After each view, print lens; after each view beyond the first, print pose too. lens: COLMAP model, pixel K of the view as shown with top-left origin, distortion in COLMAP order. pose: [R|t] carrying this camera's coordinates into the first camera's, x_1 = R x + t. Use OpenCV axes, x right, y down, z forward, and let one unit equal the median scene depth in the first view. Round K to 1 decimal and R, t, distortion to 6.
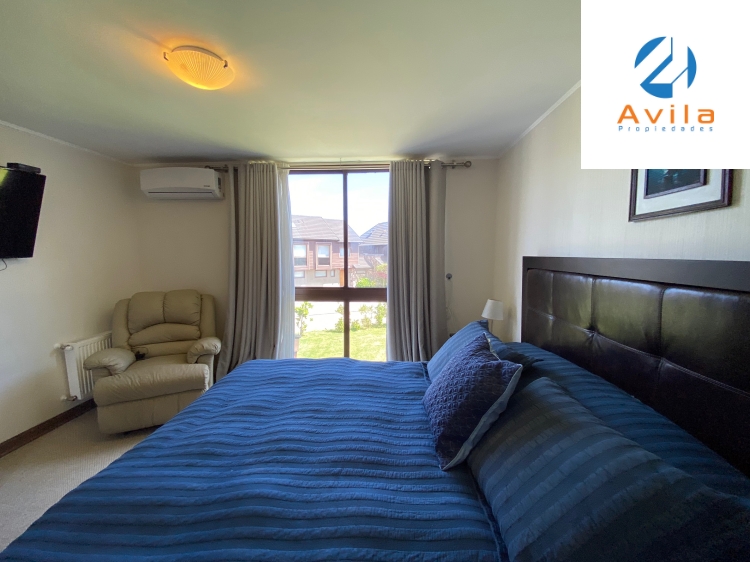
lens RADIAL K [[301.6, 0, 375.0], [0, 301.6, 281.0], [0, 0, 1]] dist [0.043651, -0.032088]
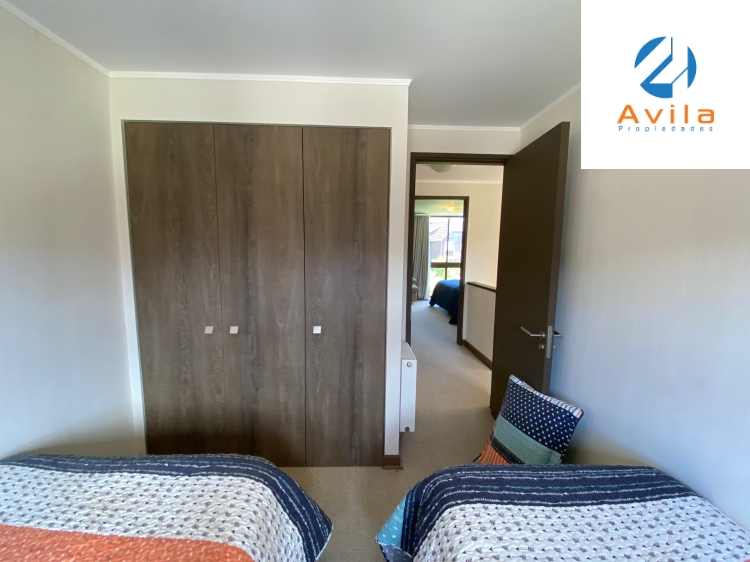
lens RADIAL K [[301.6, 0, 375.0], [0, 301.6, 281.0], [0, 0, 1]] dist [0.043651, -0.032088]
pose [[0.993448, 0.012172, 0.113634, -1.119666], [-0.013785, 0.999815, 0.013413, 0.173422], [-0.113450, -0.014892, 0.993432, -1.660374]]
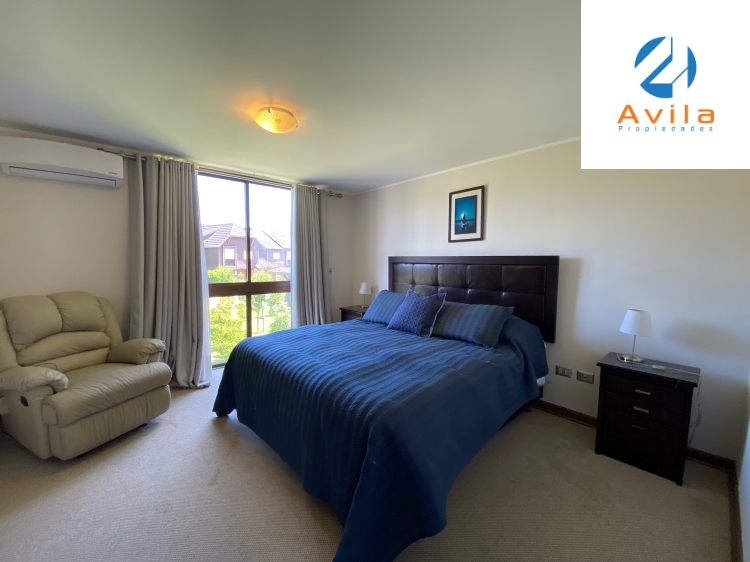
lens RADIAL K [[301.6, 0, 375.0], [0, 301.6, 281.0], [0, 0, 1]] dist [0.043651, -0.032088]
pose [[0.697017, -0.040376, 0.715917, -0.665633], [0.053485, 0.998560, 0.004243, 0.041070], [-0.715057, 0.035333, 0.698173, -0.157325]]
